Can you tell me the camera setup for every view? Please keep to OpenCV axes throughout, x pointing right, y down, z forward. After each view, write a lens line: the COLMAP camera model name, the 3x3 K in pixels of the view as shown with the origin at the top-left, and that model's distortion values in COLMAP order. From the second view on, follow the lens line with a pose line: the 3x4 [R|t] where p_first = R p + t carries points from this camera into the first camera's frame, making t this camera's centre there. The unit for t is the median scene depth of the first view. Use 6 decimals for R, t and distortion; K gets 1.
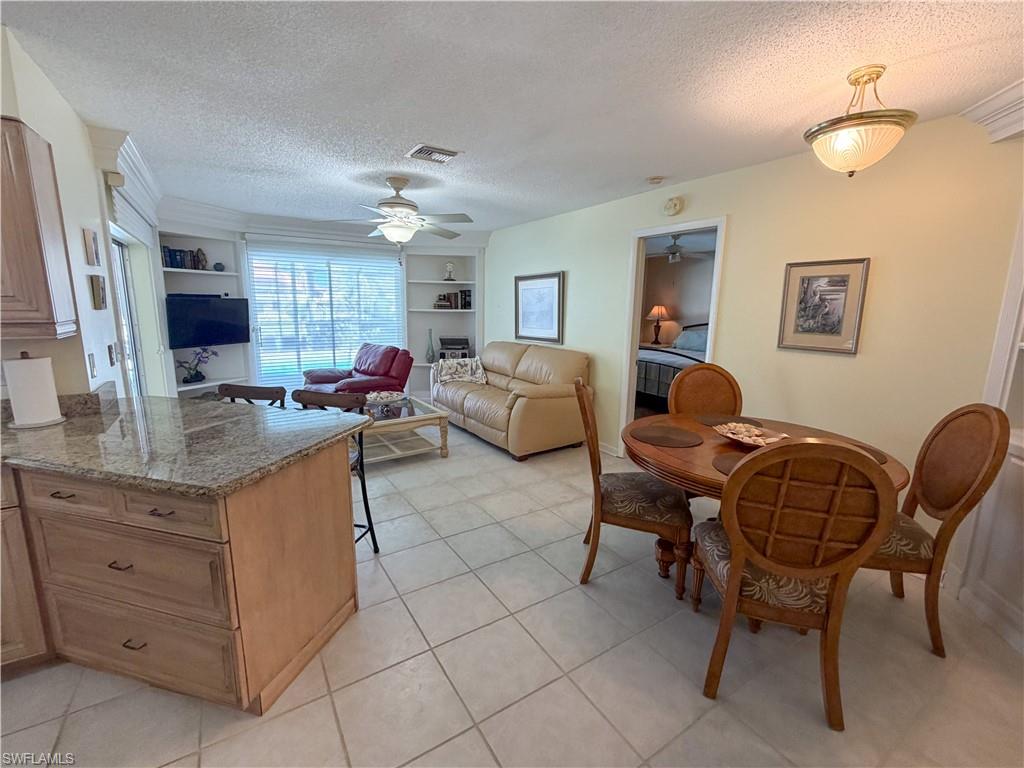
lens RADIAL K [[445.2, 0, 513.1], [0, 445.2, 385.1], [0, 0, 1]] dist [0.001205, -0.000643]
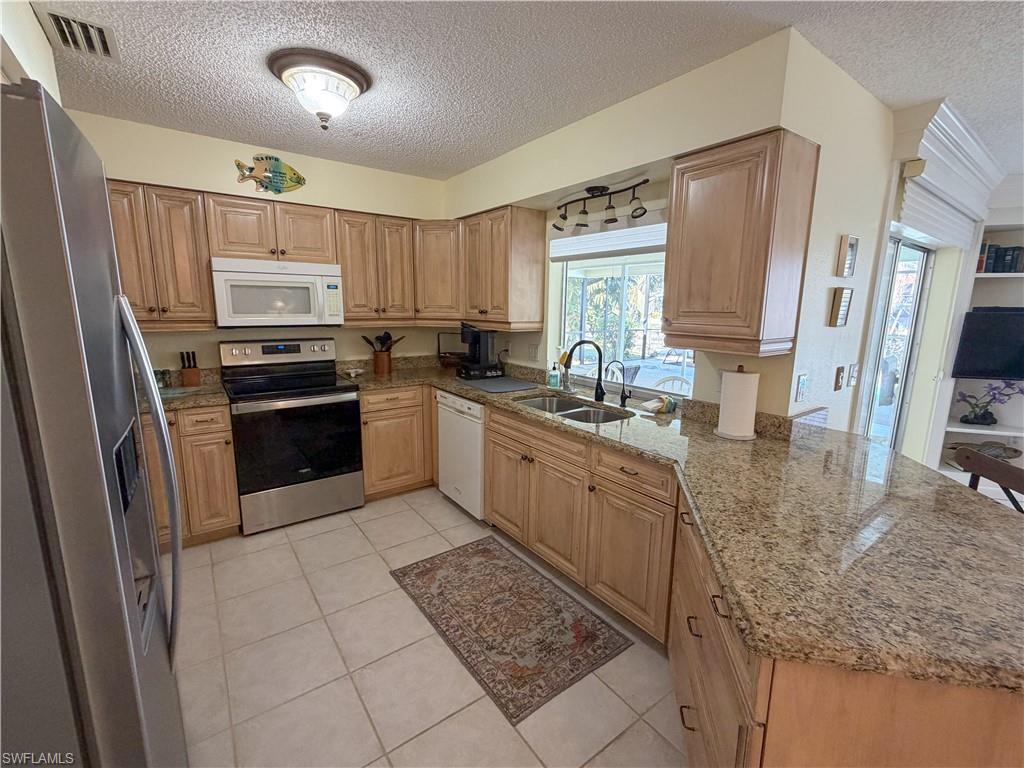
lens RADIAL K [[445.2, 0, 513.6], [0, 445.2, 384.0], [0, 0, 1]] dist [0.001205, -0.000643]
pose [[0.068695, 0.160840, -0.984587, -0.089245], [-0.191294, 0.970729, 0.145230, -0.065608], [0.979126, 0.178369, 0.097452, 0.312846]]
